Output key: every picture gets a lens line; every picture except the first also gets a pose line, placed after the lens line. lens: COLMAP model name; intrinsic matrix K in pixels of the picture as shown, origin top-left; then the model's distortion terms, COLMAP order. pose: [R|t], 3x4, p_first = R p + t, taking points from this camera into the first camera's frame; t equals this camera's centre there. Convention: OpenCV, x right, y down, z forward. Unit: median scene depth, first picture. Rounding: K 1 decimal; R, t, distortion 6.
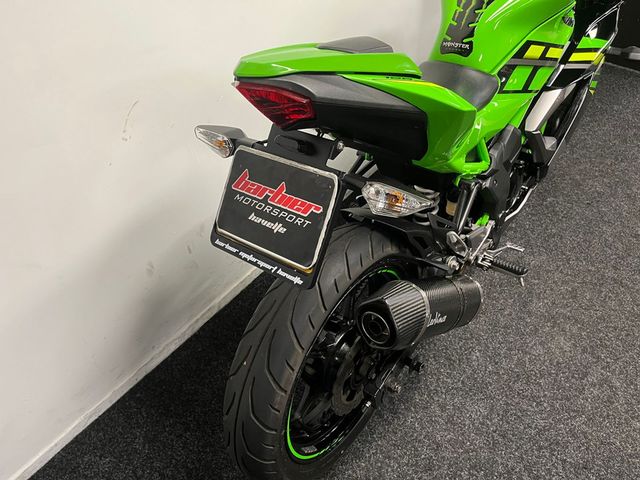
lens RADIAL K [[488.7, 0, 321.1], [0, 488.7, 238.4], [0, 0, 1]] dist [0.041659, -0.012329]
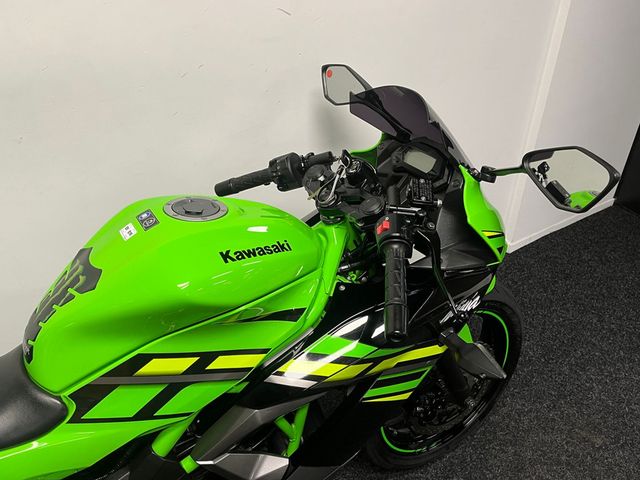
lens RADIAL K [[535.3, 0, 320.2], [0, 535.3, 241.5], [0, 0, 1]] dist [0.045987, -0.008339]
pose [[0.921397, 0.216721, -0.322583, 0.850322], [-0.248433, 0.966784, -0.060088, -0.566053], [0.298846, 0.135505, 0.944632, 0.352269]]
